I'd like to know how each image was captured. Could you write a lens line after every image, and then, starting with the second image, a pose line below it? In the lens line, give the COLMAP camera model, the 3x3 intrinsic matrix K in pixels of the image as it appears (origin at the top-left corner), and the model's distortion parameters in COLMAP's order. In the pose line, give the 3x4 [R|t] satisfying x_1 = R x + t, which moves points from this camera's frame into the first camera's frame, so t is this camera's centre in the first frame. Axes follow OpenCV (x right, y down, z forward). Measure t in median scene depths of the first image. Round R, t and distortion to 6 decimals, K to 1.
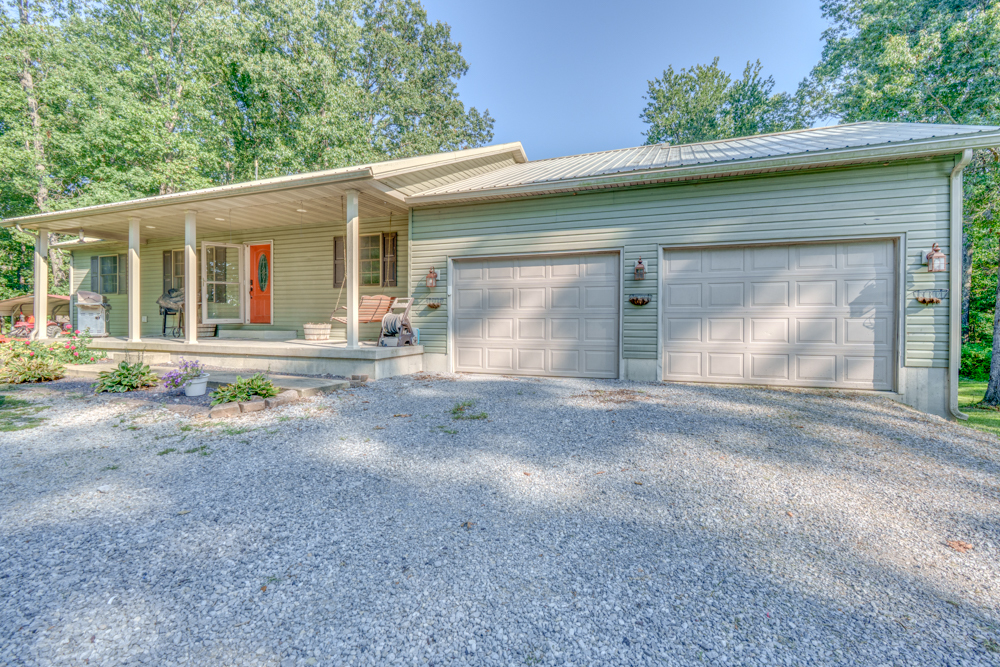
lens RADIAL K [[476.9, 0, 502.3], [0, 476.9, 327.2], [0, 0, 1]] dist [-0.001998, 0.001643]
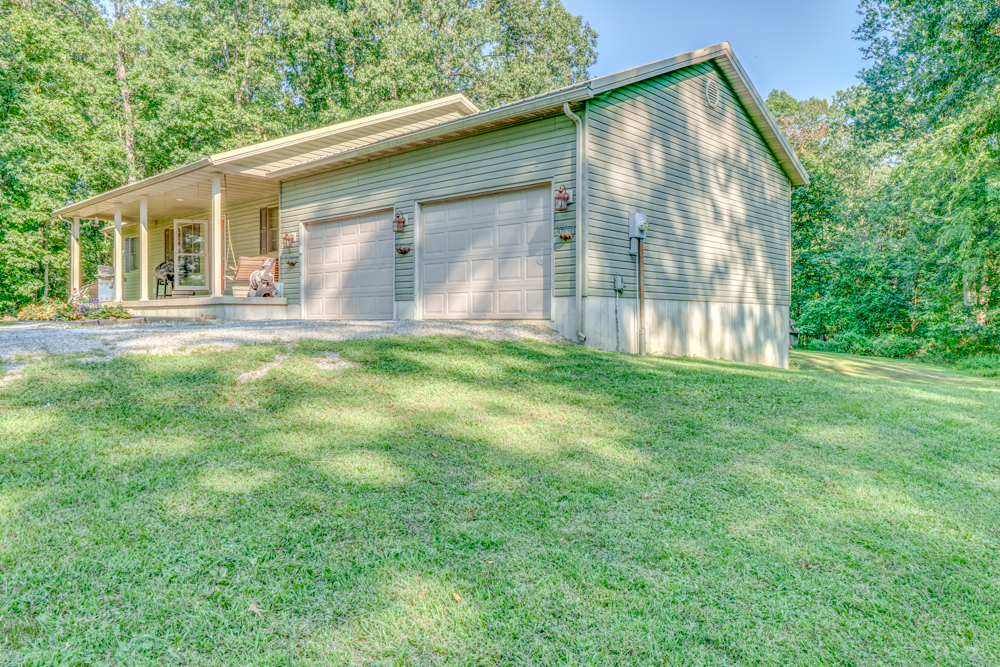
lens RADIAL K [[711.1, 0, 498.0], [0, 711.1, 337.6], [0, 0, 1]] dist [0.013944, -0.004634]
pose [[0.931424, 0.002469, -0.363928, 0.356012], [0.002731, 0.999901, 0.013772, 0.041716], [0.363926, -0.013821, 0.931325, -0.164277]]
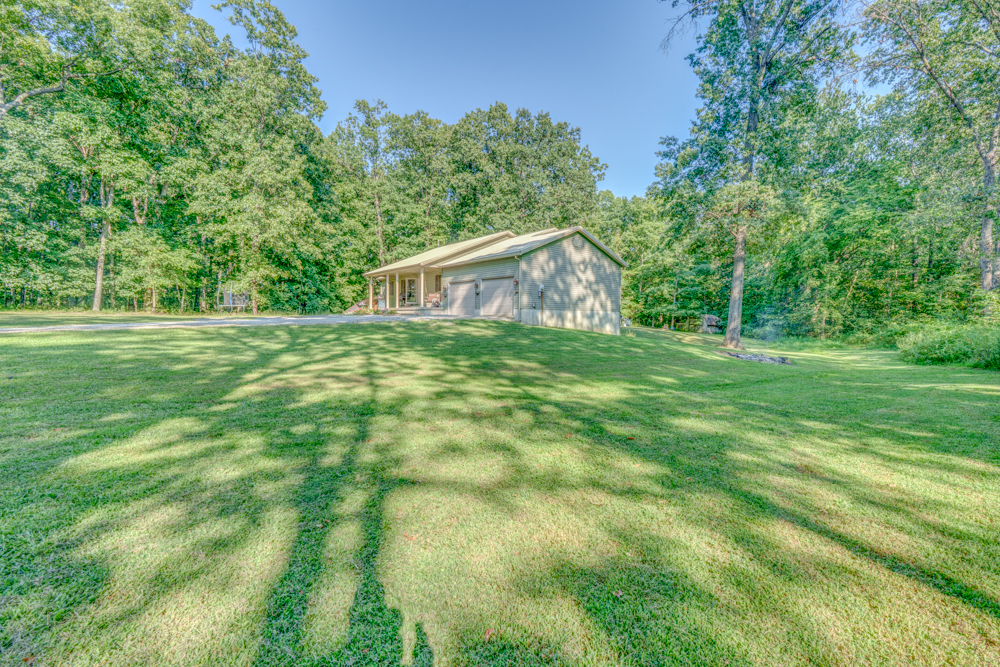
lens RADIAL K [[476.9, 0, 499.0], [0, 476.9, 329.8], [0, 0, 1]] dist [-0.001998, 0.001643]
pose [[0.845945, 0.016325, -0.533020, 0.778061], [-0.008801, 0.999823, 0.016654, 0.053199], [0.533197, -0.009398, 0.845939, -0.668590]]
